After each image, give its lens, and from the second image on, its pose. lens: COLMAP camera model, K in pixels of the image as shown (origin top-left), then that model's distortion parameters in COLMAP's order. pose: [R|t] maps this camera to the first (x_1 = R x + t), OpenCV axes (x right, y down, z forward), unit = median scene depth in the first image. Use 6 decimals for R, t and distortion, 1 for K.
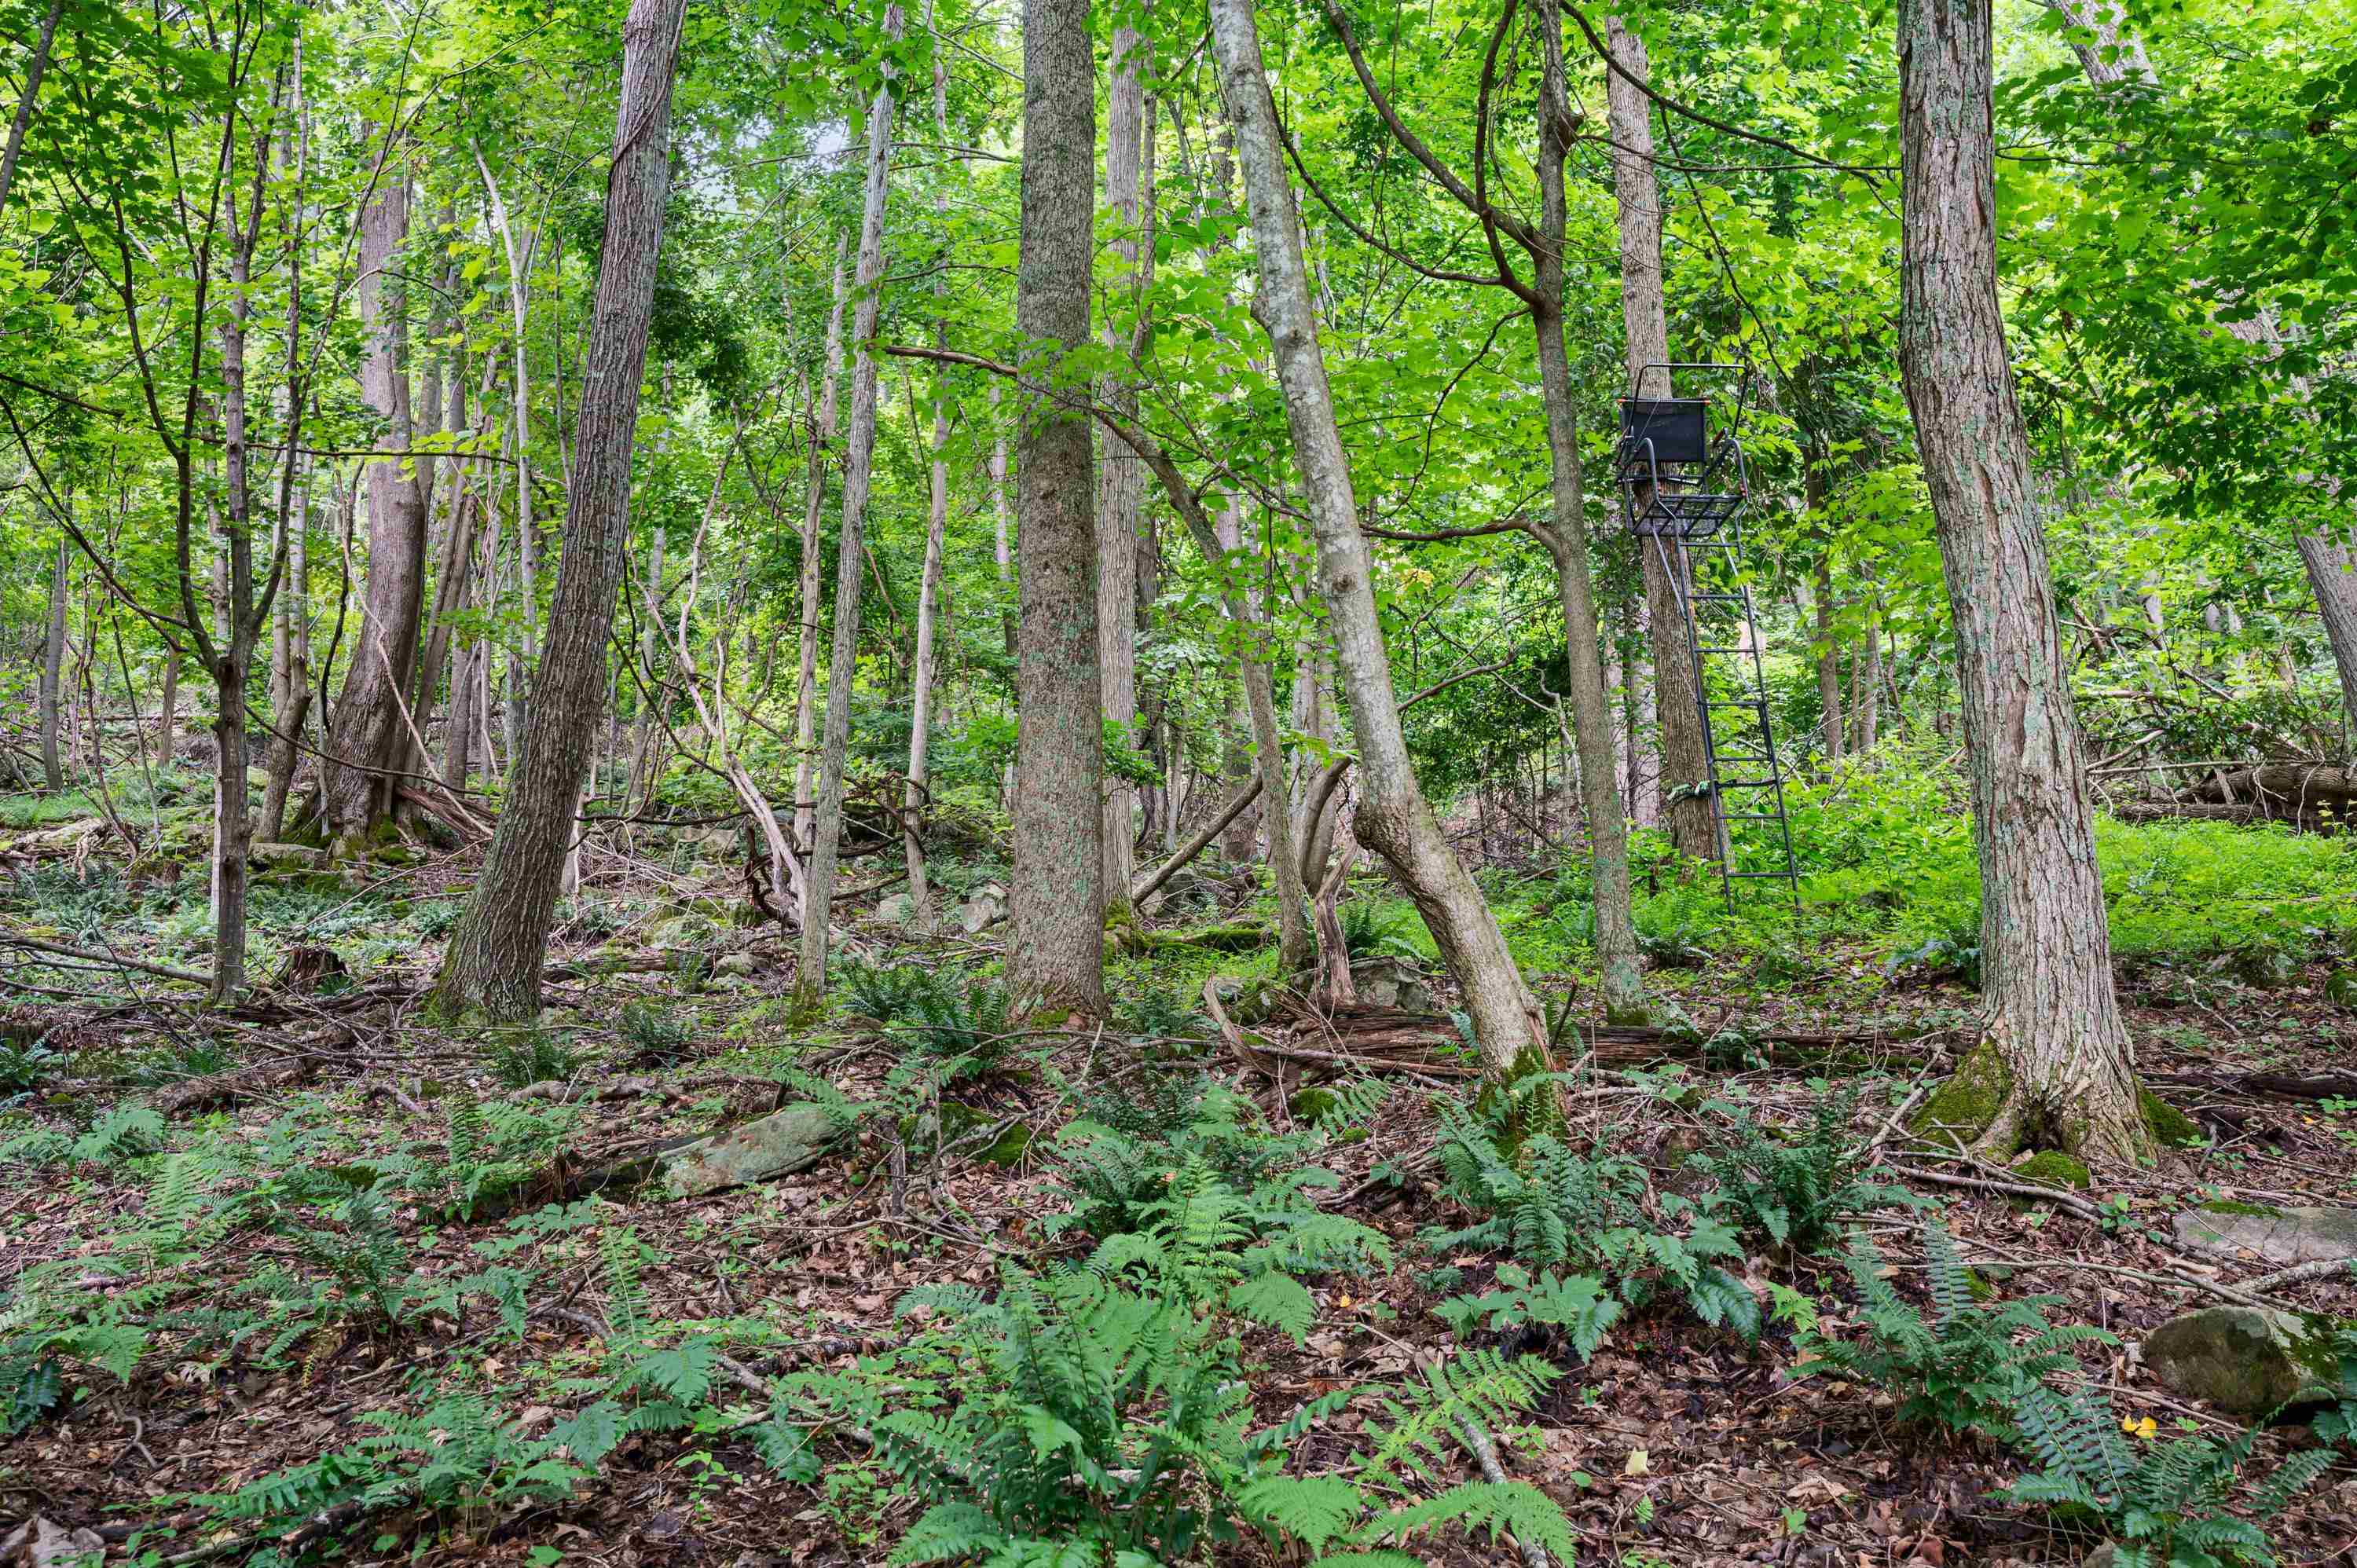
lens RADIAL K [[2036.2, 0, 1194.4], [0, 2036.2, 785.3], [0, 0, 1]] dist [-0.002886, -0.002251]
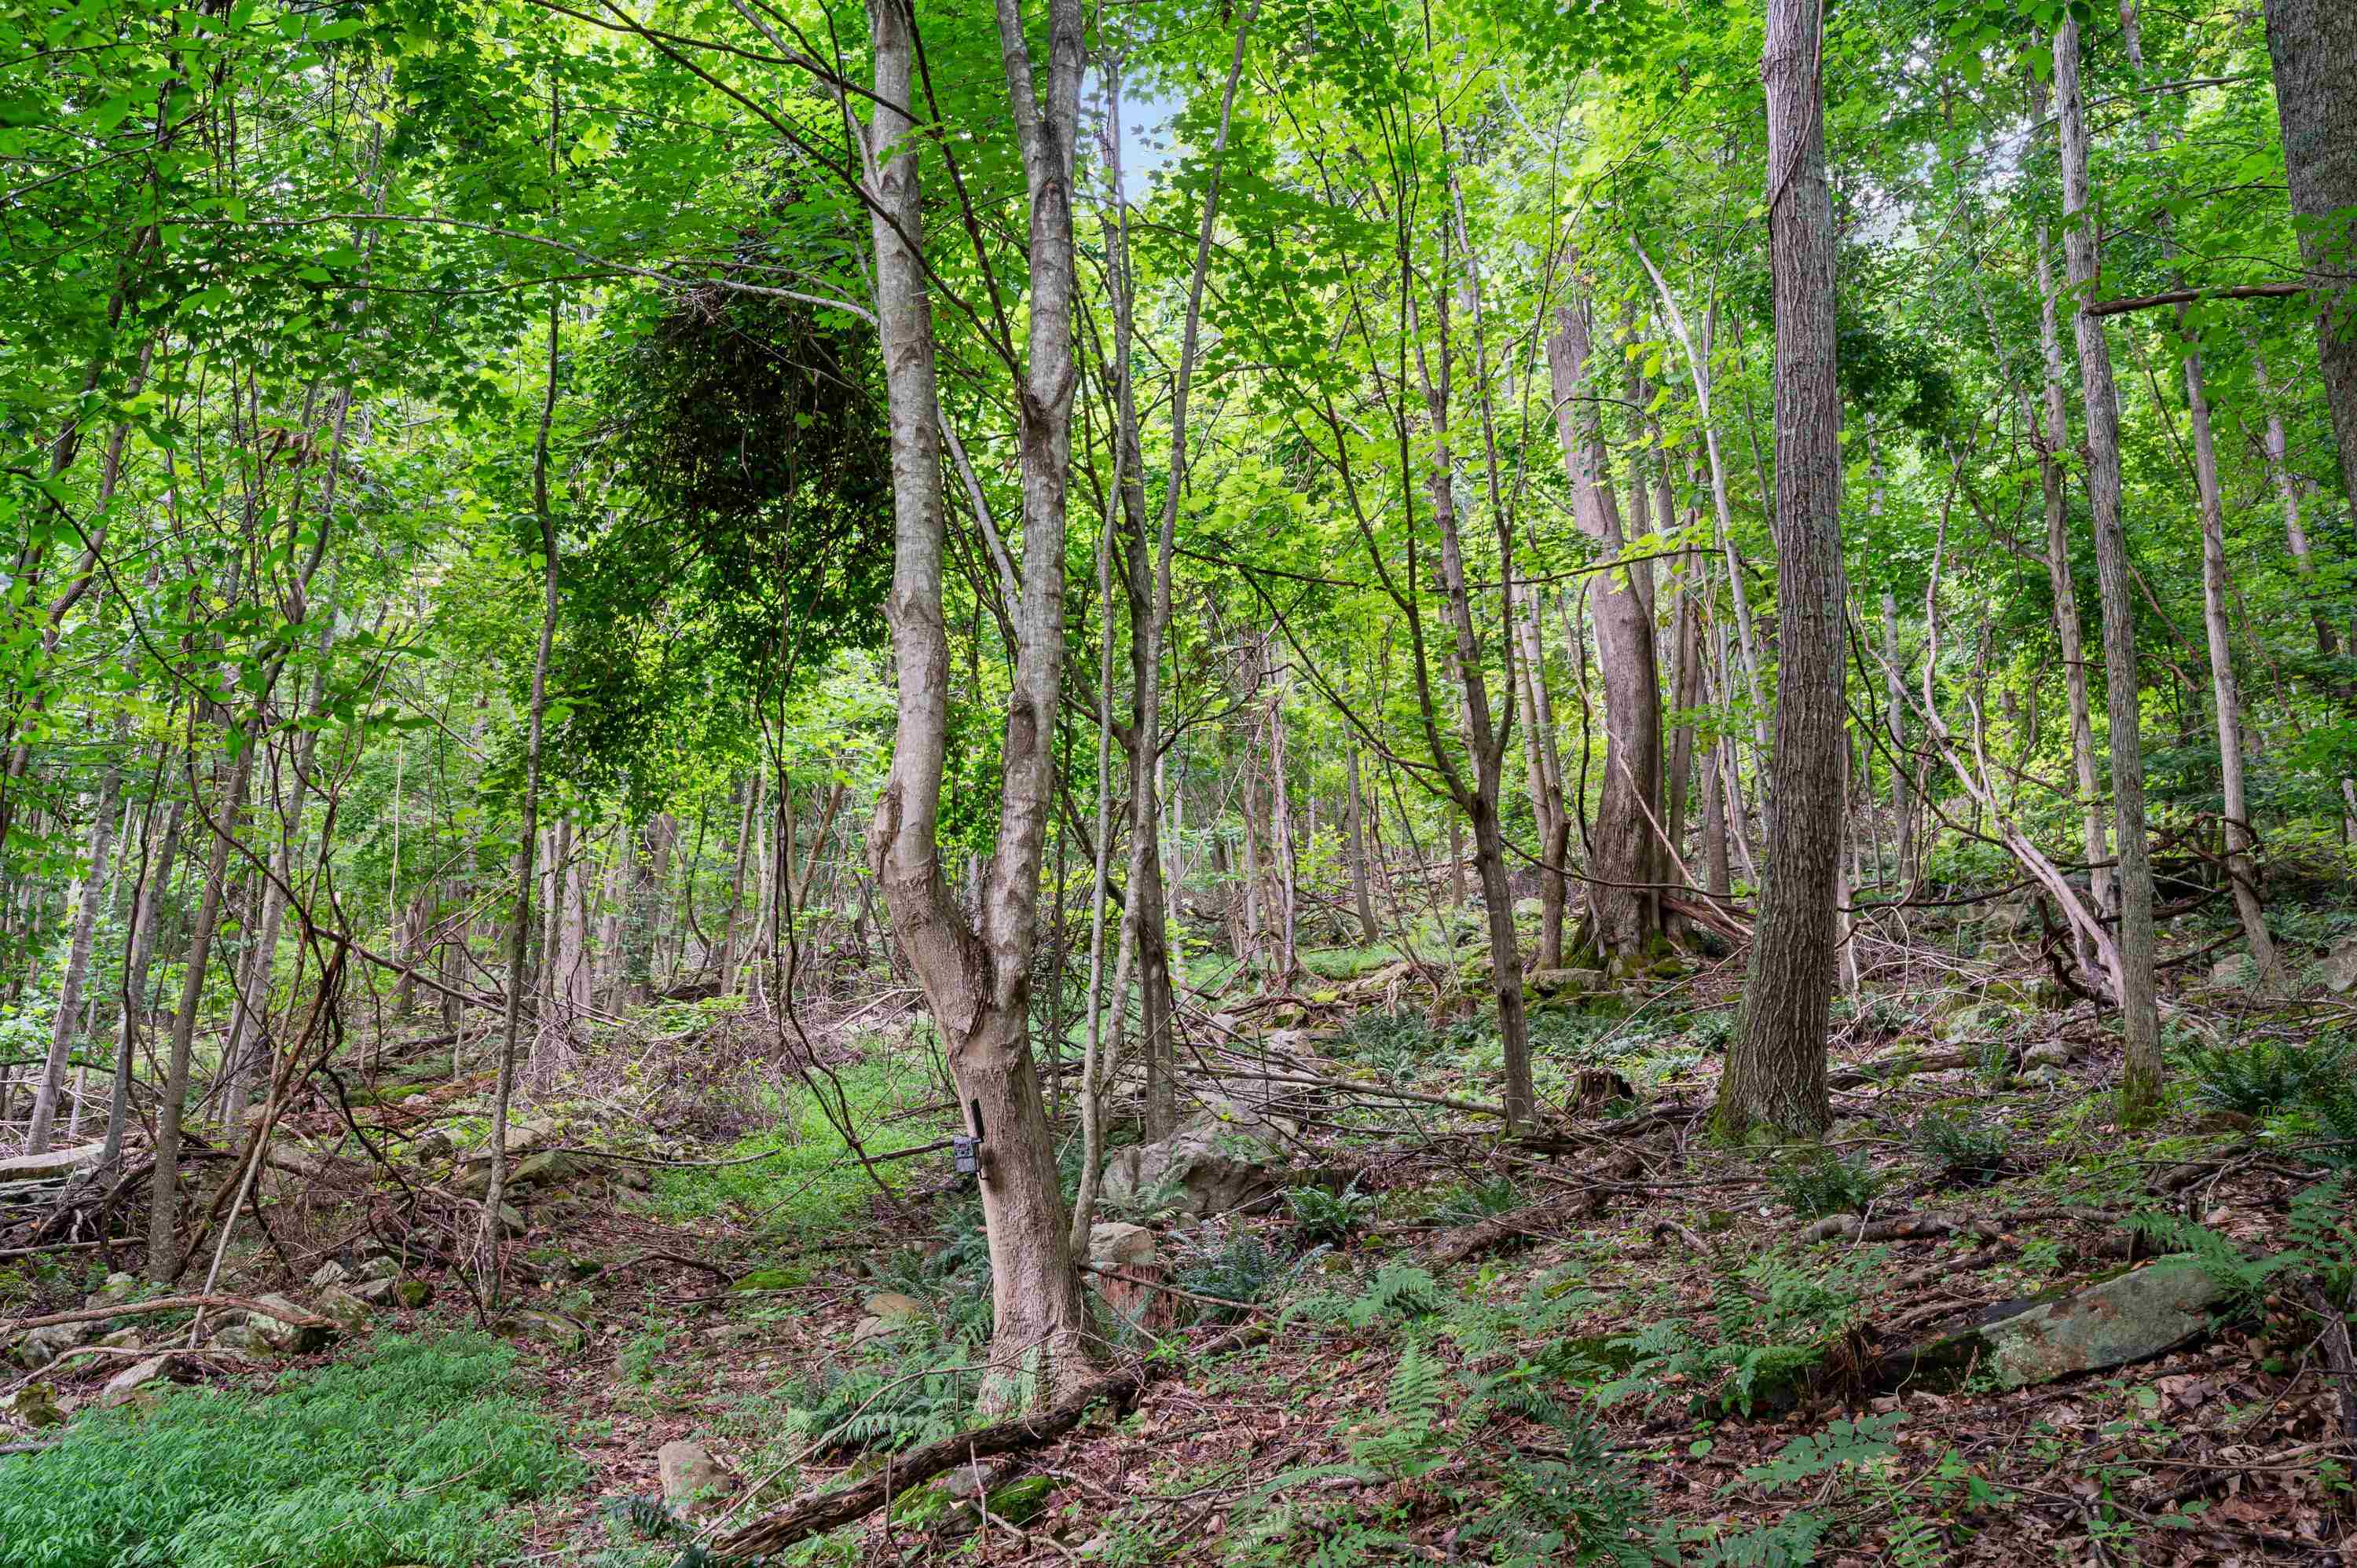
lens RADIAL K [[2036.2, 0, 1194.2], [0, 2036.2, 785.7], [0, 0, 1]] dist [-0.002886, -0.002251]
pose [[0.813824, -0.151677, -0.560967, -0.013042], [0.125161, 0.988430, -0.085680, 0.002422], [0.567472, -0.000482, 0.823393, 0.060932]]
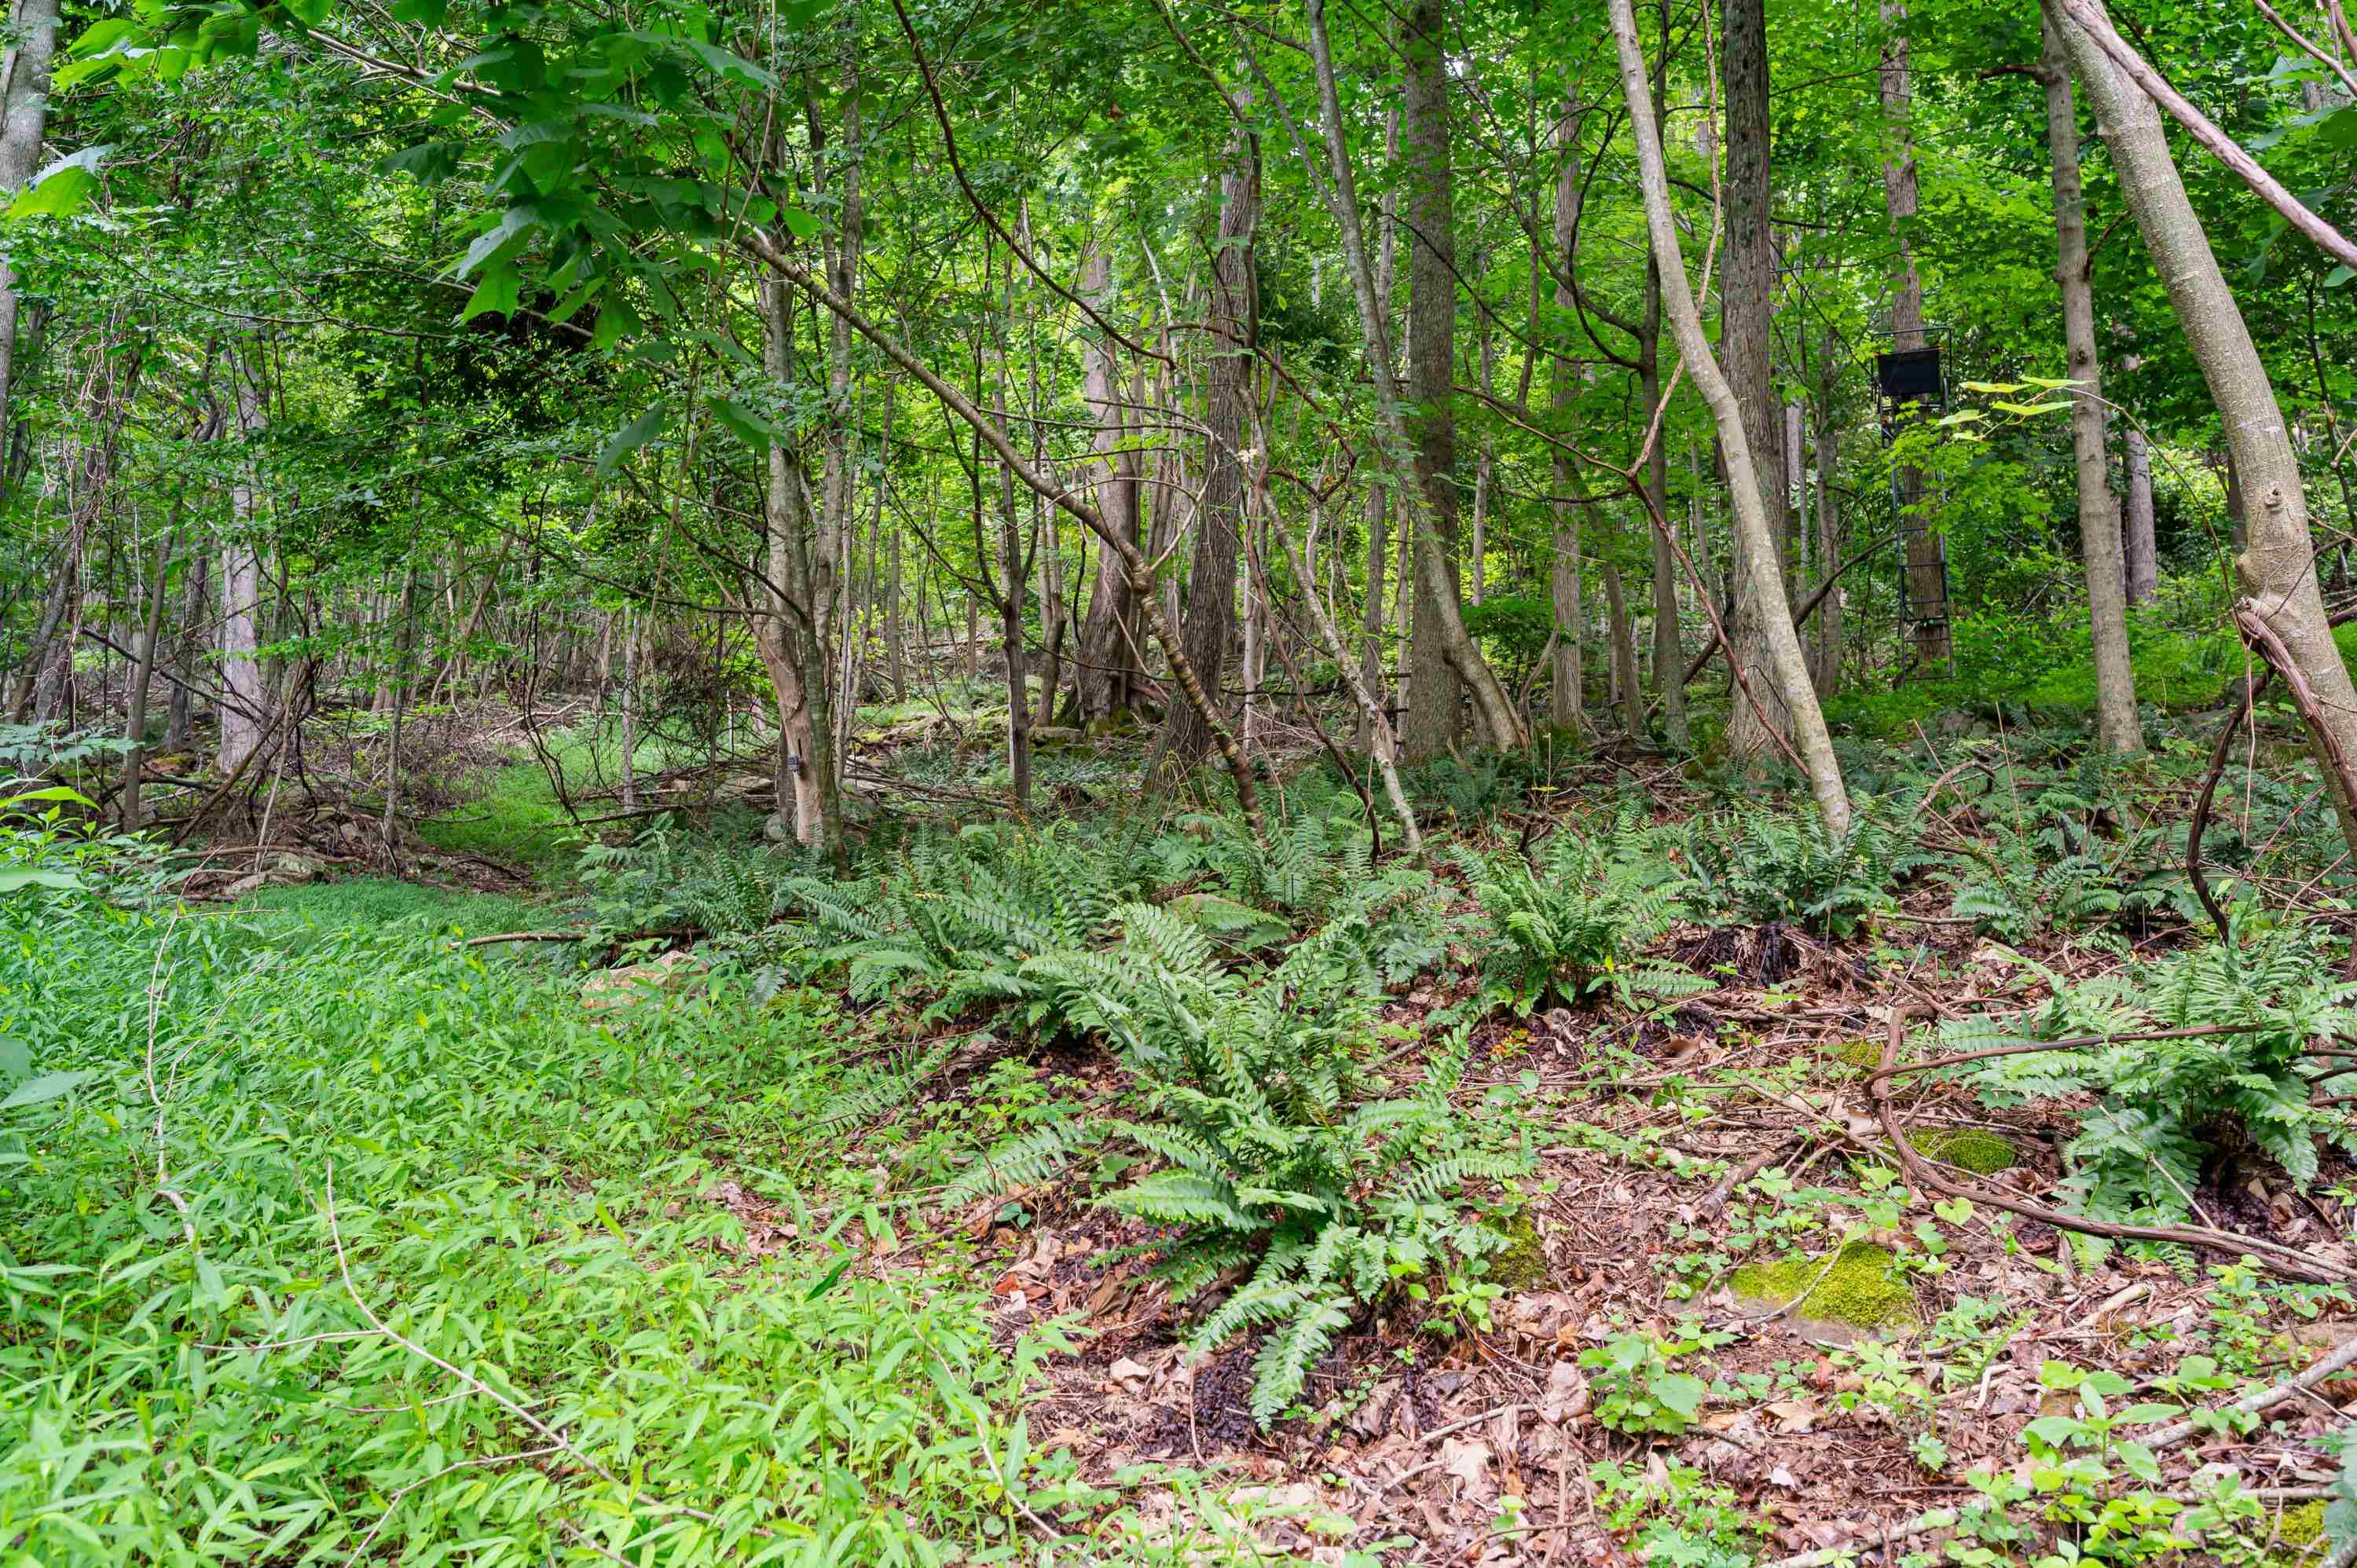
lens RADIAL K [[2036.2, 0, 1178.5], [0, 2036.2, 787.3], [0, 0, 1]] dist [-0.002886, -0.002251]
pose [[0.932158, -0.039352, -0.359907, 0.159458], [0.060372, 0.997053, 0.047345, 0.010570], [0.356983, -0.065861, 0.931786, -0.328746]]
